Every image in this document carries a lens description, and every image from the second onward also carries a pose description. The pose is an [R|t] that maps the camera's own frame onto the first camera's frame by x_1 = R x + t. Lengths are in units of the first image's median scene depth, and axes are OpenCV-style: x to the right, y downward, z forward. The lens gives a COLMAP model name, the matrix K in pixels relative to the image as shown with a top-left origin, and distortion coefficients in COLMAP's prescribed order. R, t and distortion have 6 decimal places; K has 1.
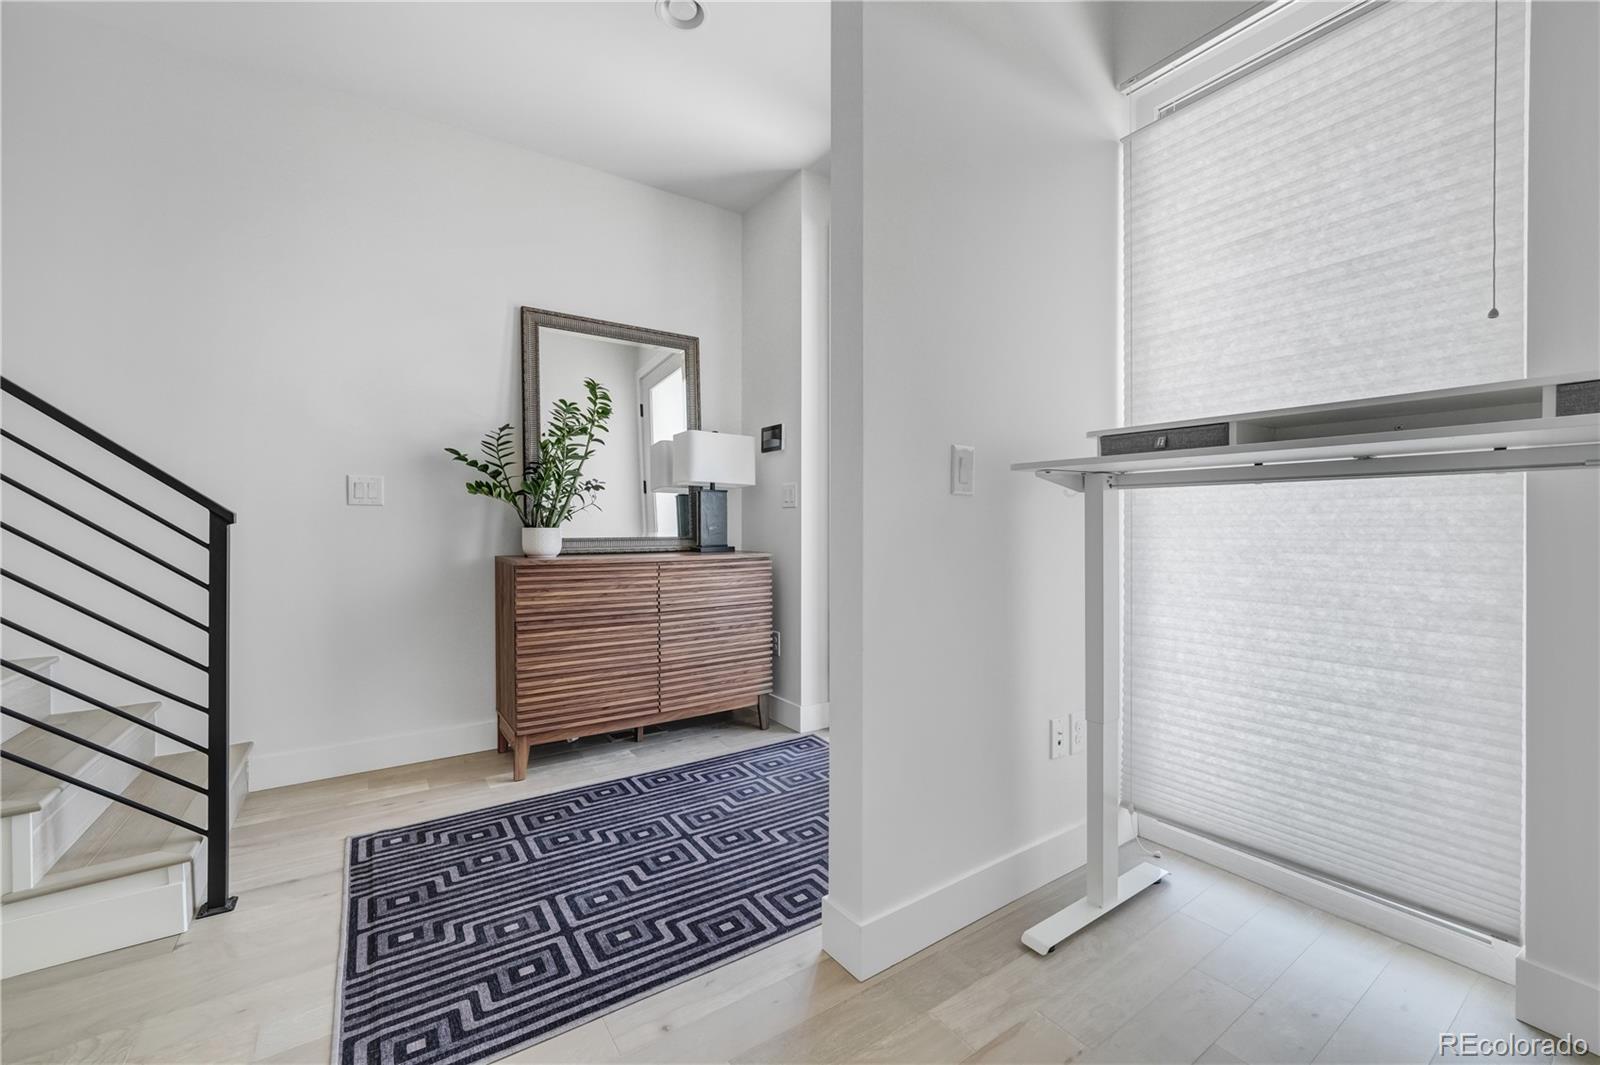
lens RADIAL K [[658.3, 0, 799.2], [0, 658.3, 525.8], [0, 0, 1]] dist [-0.002790, -0.001045]
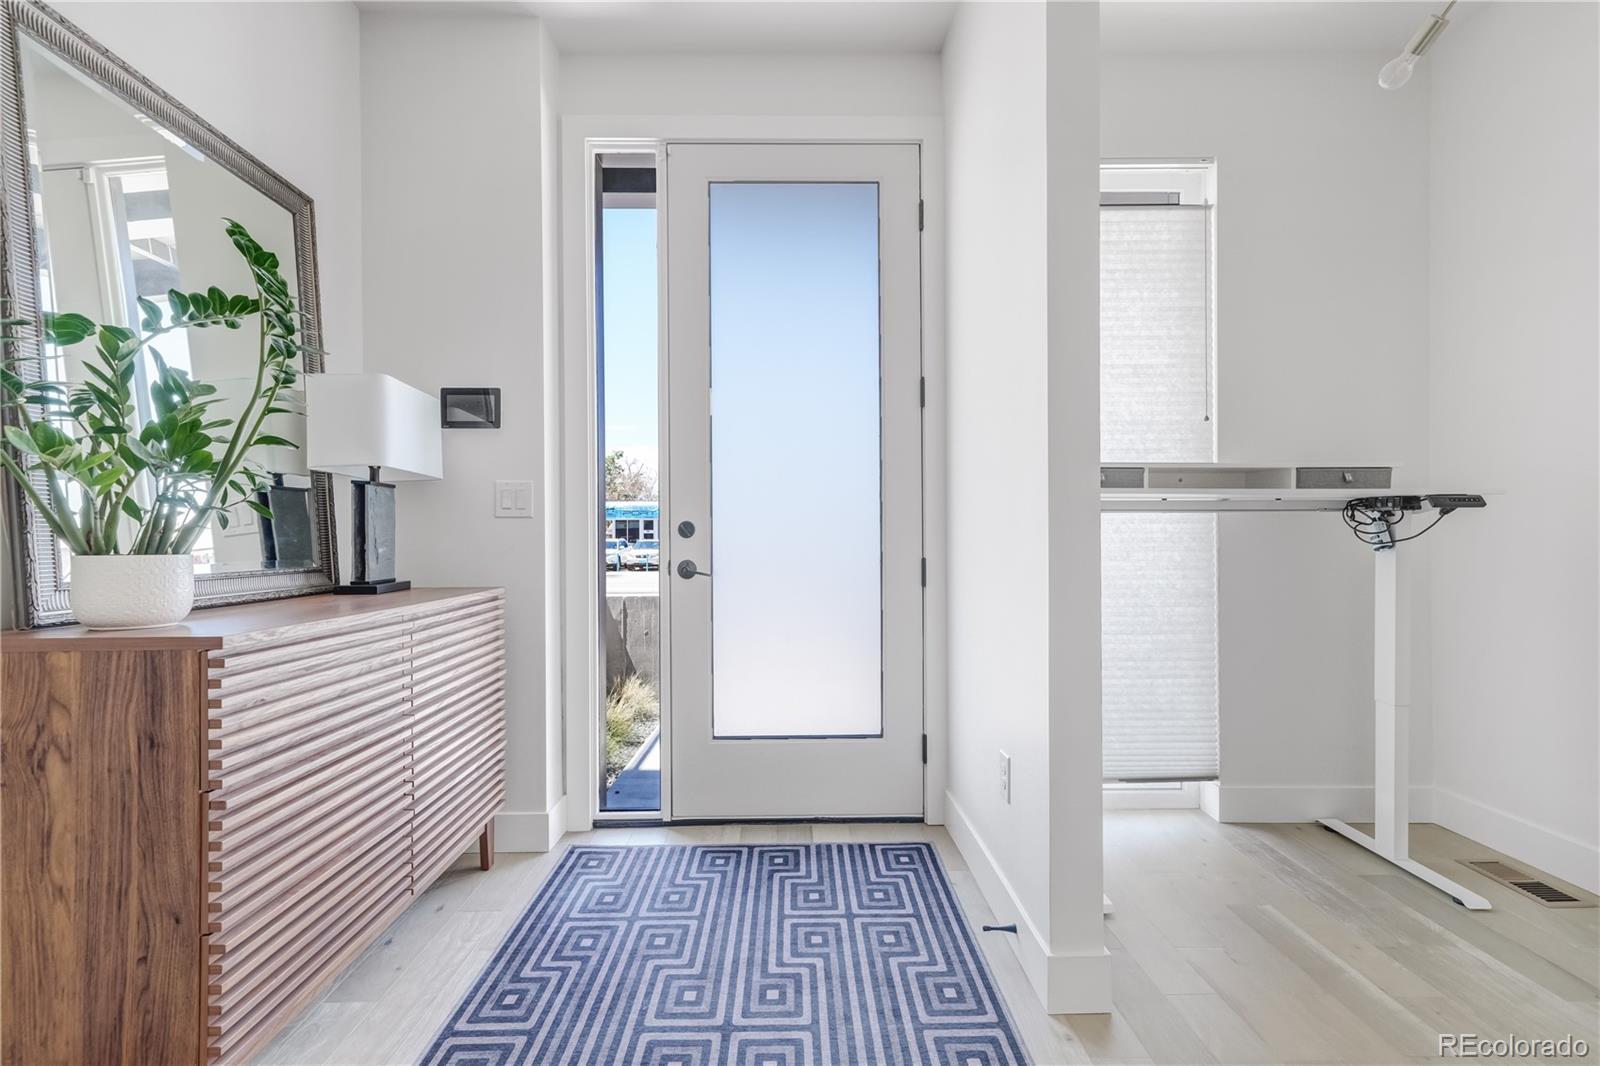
lens RADIAL K [[740.7, 0, 798.0], [0, 740.7, 538.3], [0, 0, 1]] dist [-0.000694, 0.000055]
pose [[0.536891, -0.000444, 0.843651, -0.608315], [0.004922, 0.999984, -0.002606, -0.004563], [-0.843637, 0.005552, 0.536885, 0.451158]]
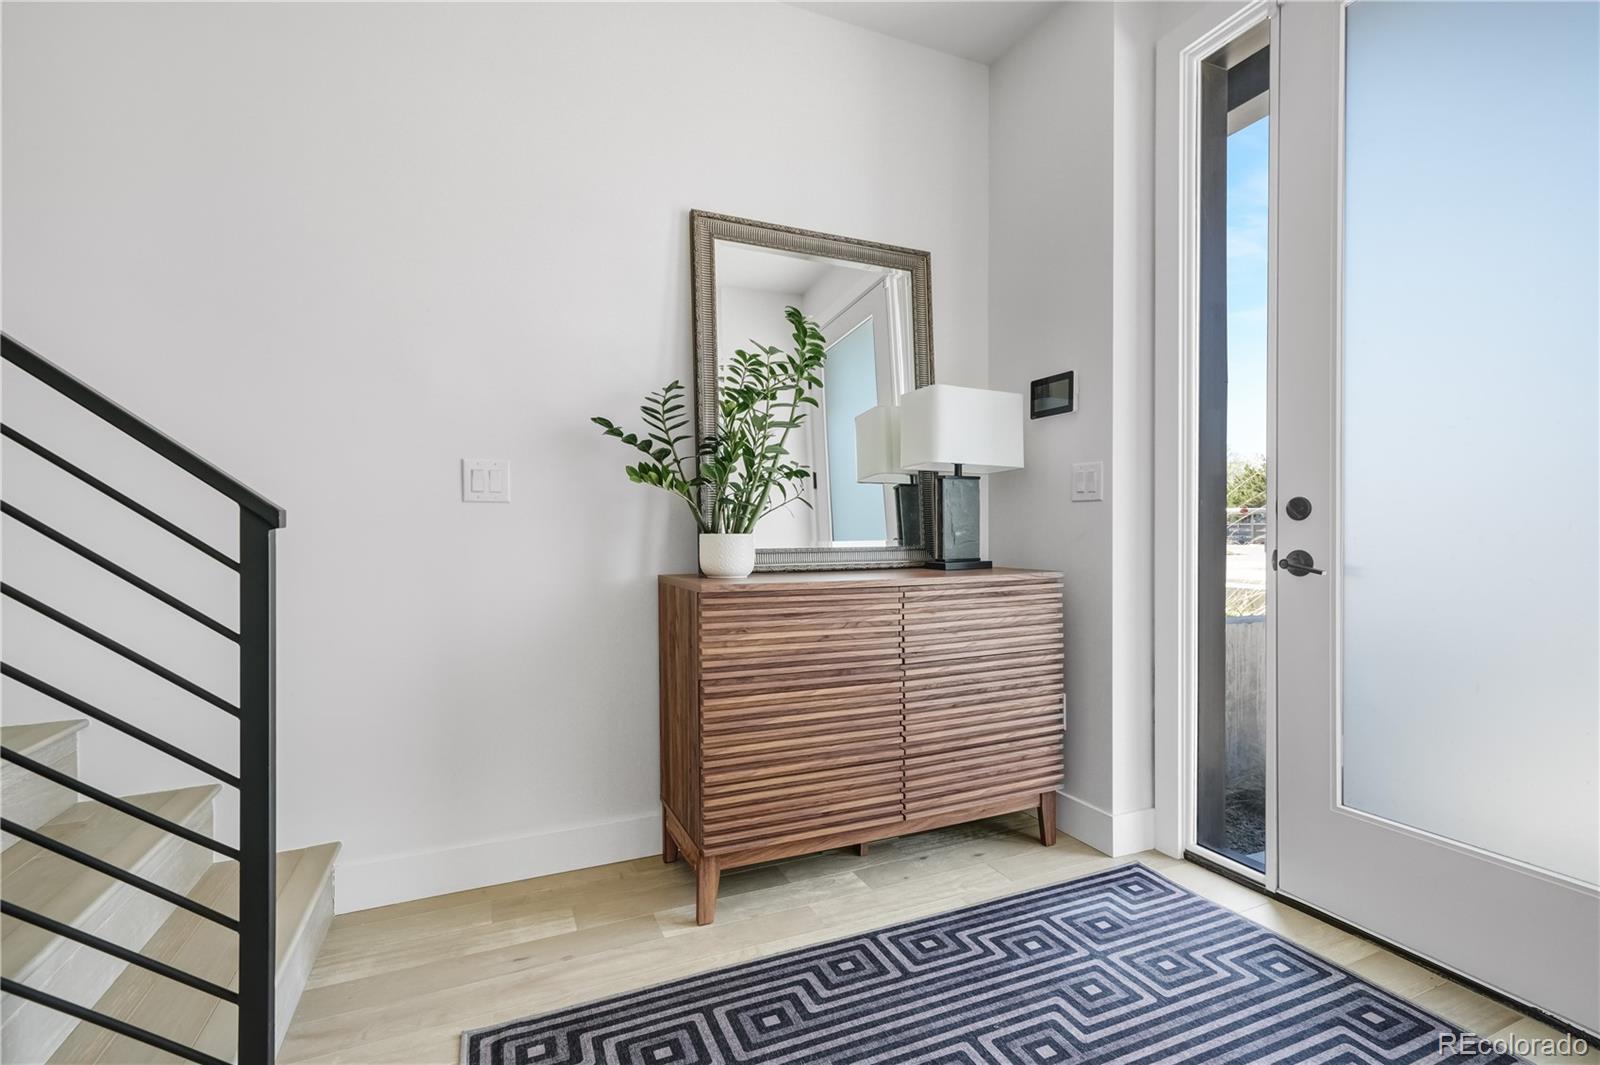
lens RADIAL K [[724.2, 0, 792.0], [0, 724.2, 541.3], [0, 0, 1]] dist [0.003954, -0.000639]
pose [[0.982813, -0.001239, -0.184598, -0.208222], [0.003804, 0.999901, 0.013538, 0.001062], [0.184563, -0.014008, 0.982721, 0.317160]]
